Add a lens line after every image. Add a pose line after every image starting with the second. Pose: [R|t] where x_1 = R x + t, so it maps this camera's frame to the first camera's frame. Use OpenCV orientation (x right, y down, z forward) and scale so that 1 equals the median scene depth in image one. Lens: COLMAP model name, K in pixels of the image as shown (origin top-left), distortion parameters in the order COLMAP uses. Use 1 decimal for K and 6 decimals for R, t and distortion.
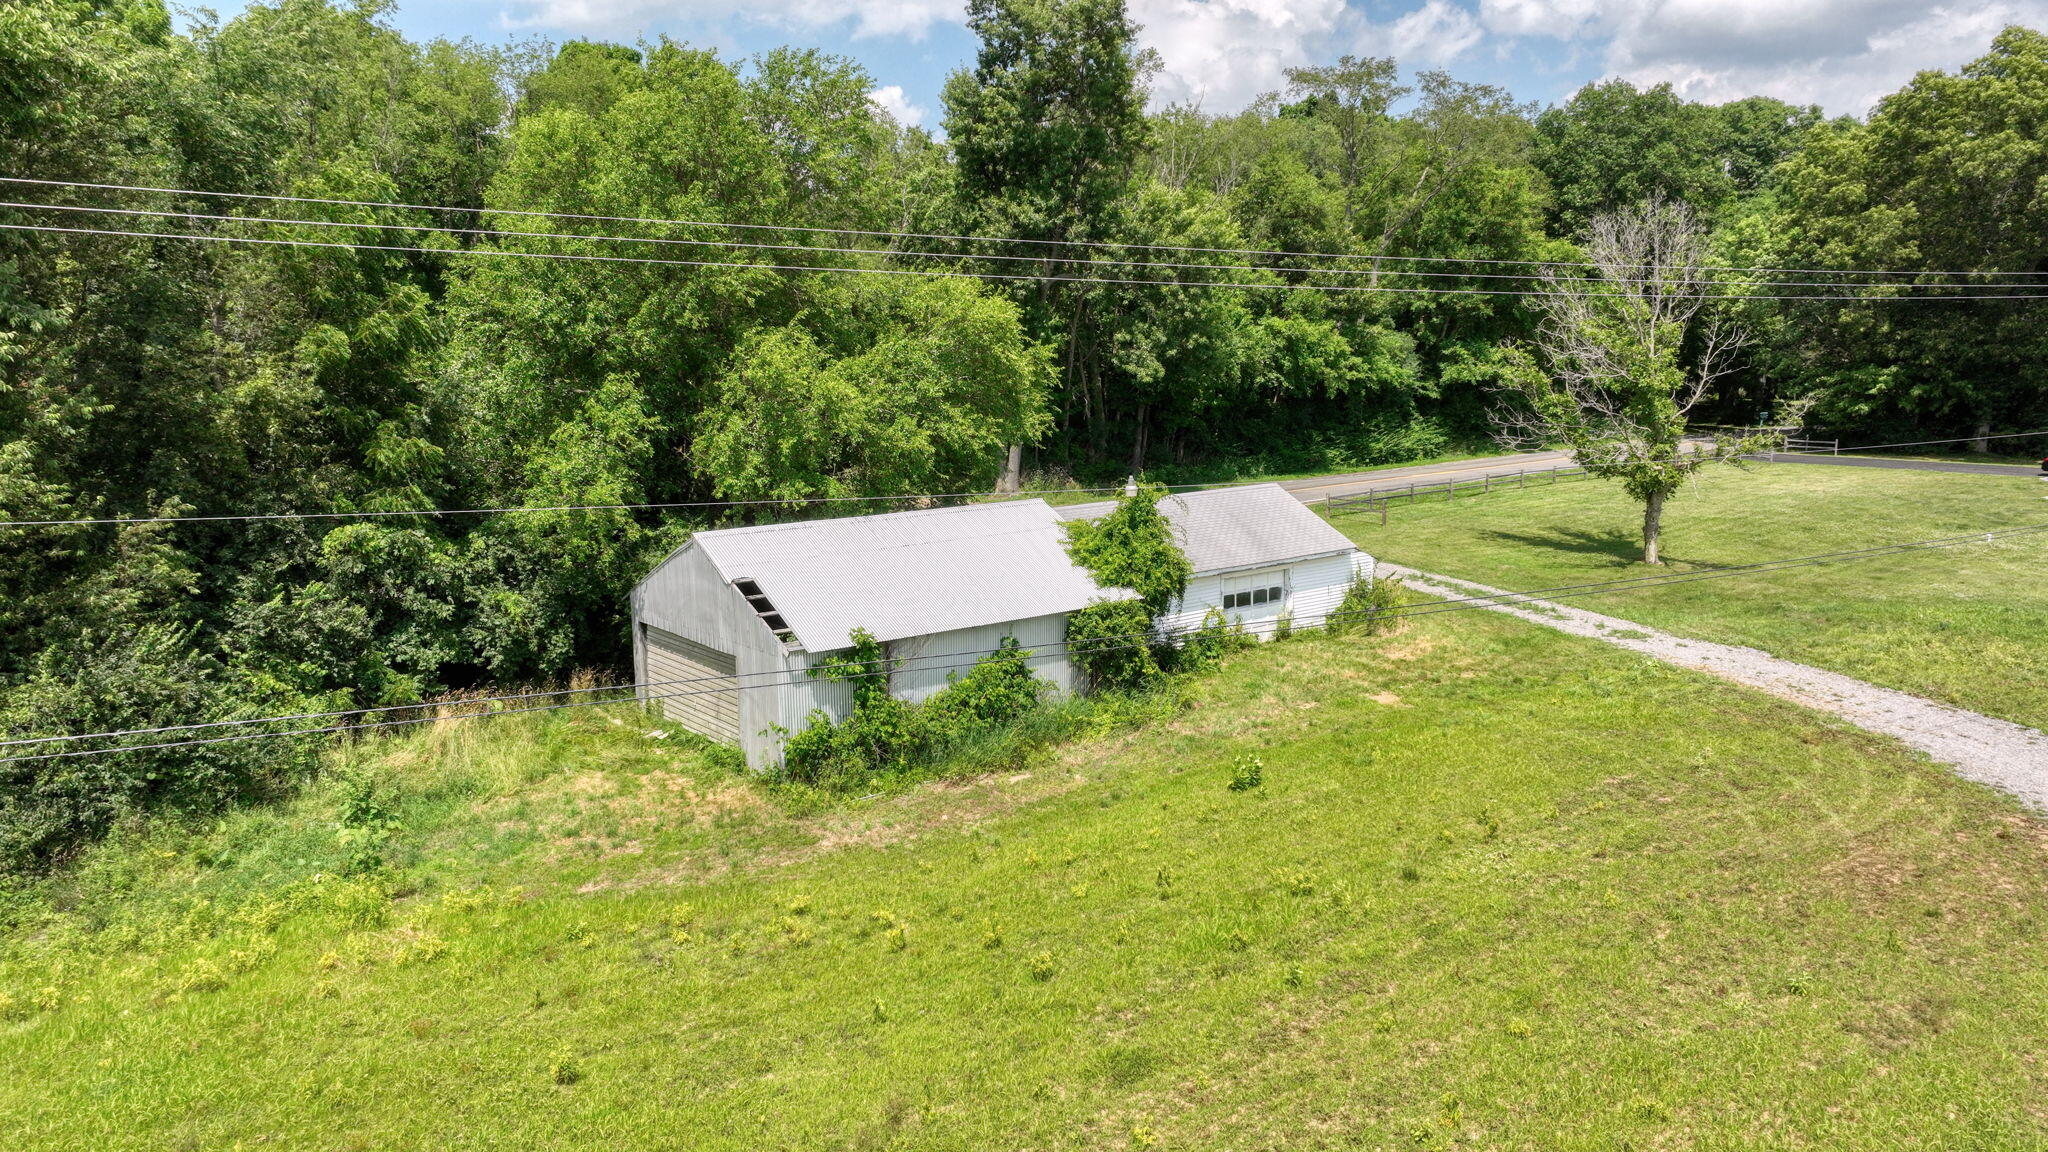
lens RADIAL K [[1426.9, 0, 1023.7], [0, 1426.9, 575.0], [0, 0, 1]] dist [-0.000634, 0.014925]
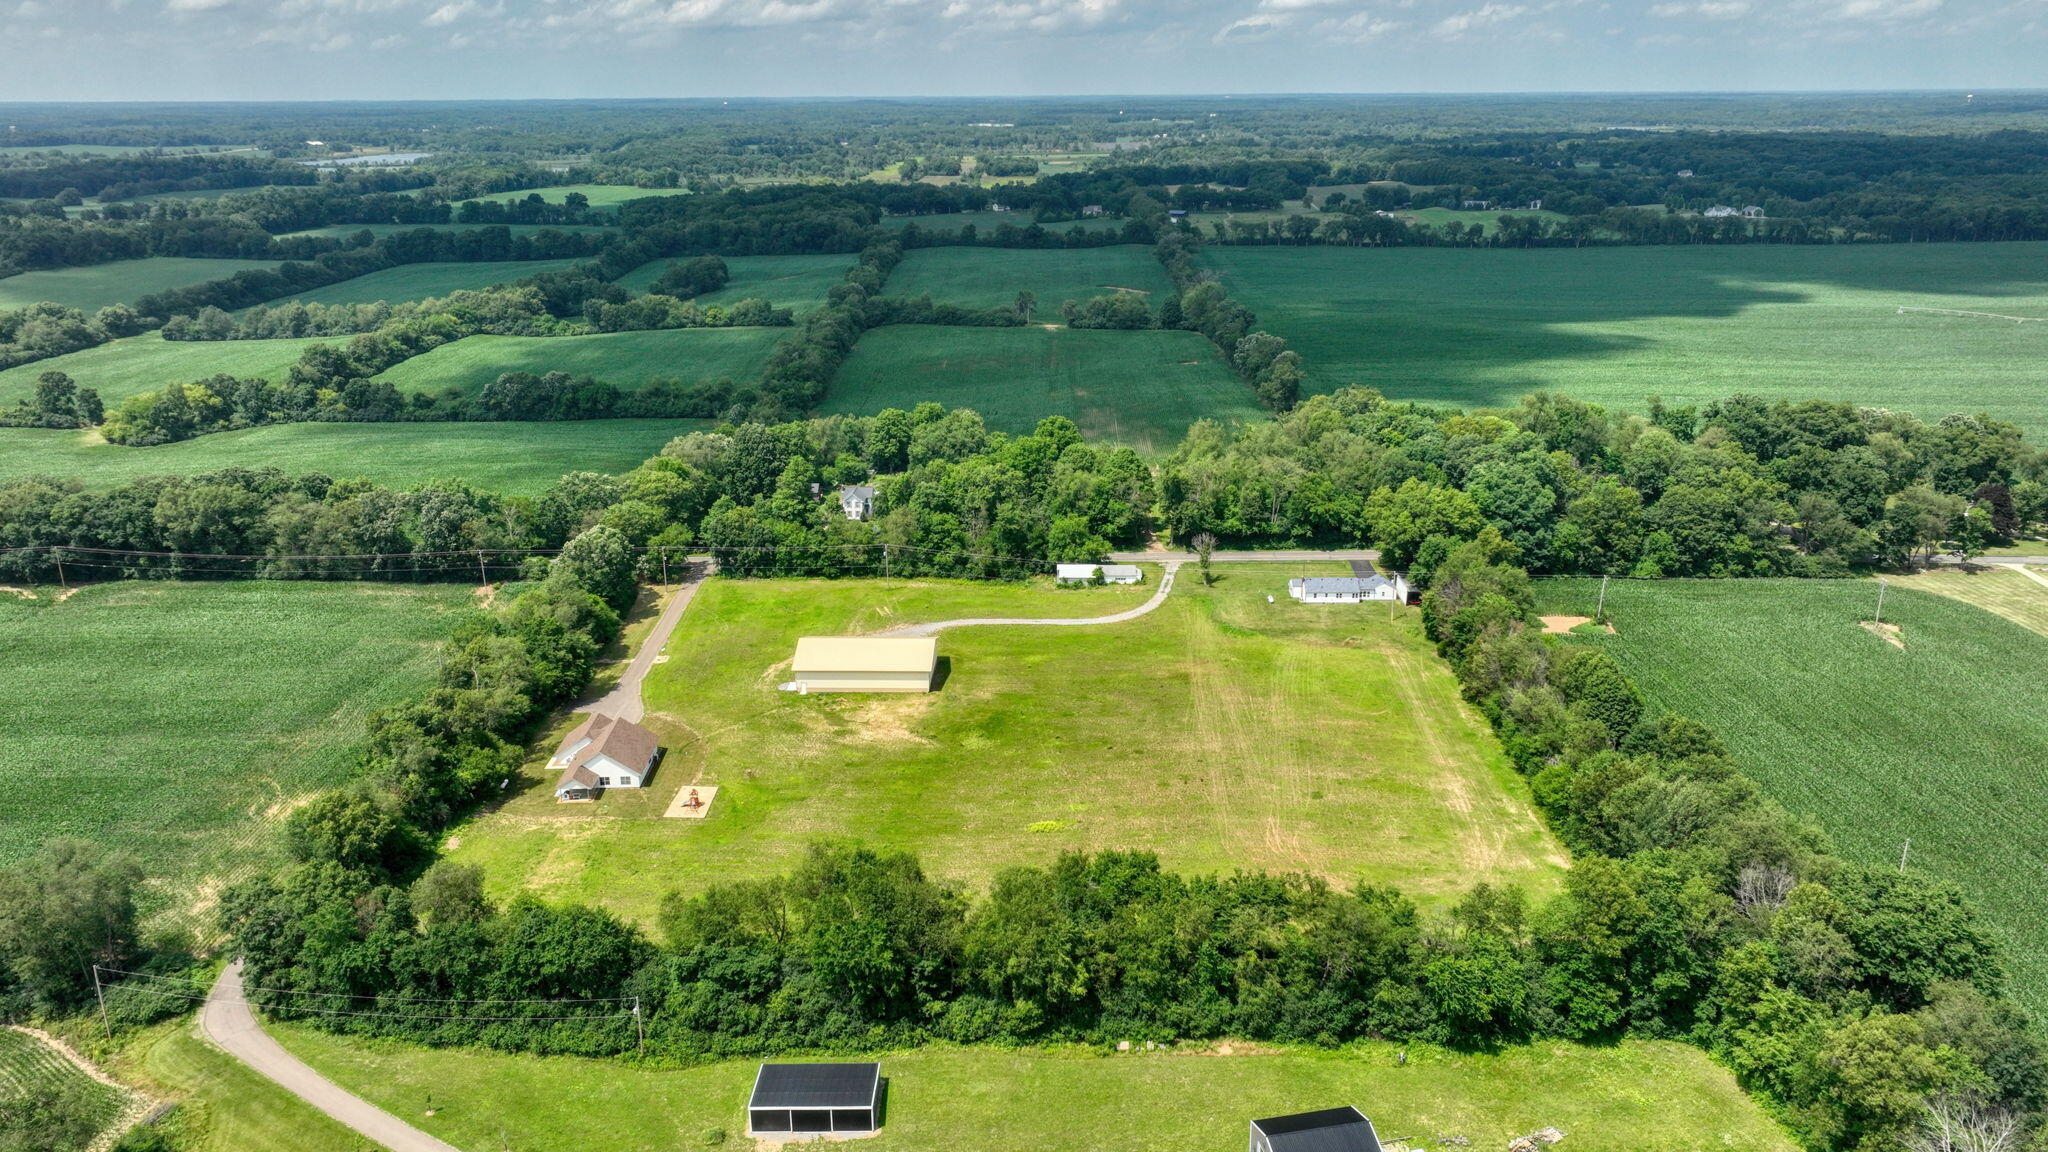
lens RADIAL K [[1426.9, 0, 1023.9], [0, 1426.9, 579.9], [0, 0, 1]] dist [-0.000634, 0.014925]
pose [[0.762011, 0.208814, -0.612973, 5.002885], [-0.104817, 0.973873, 0.201456, -1.658534], [0.639025, -0.089262, 0.763989, -6.003574]]
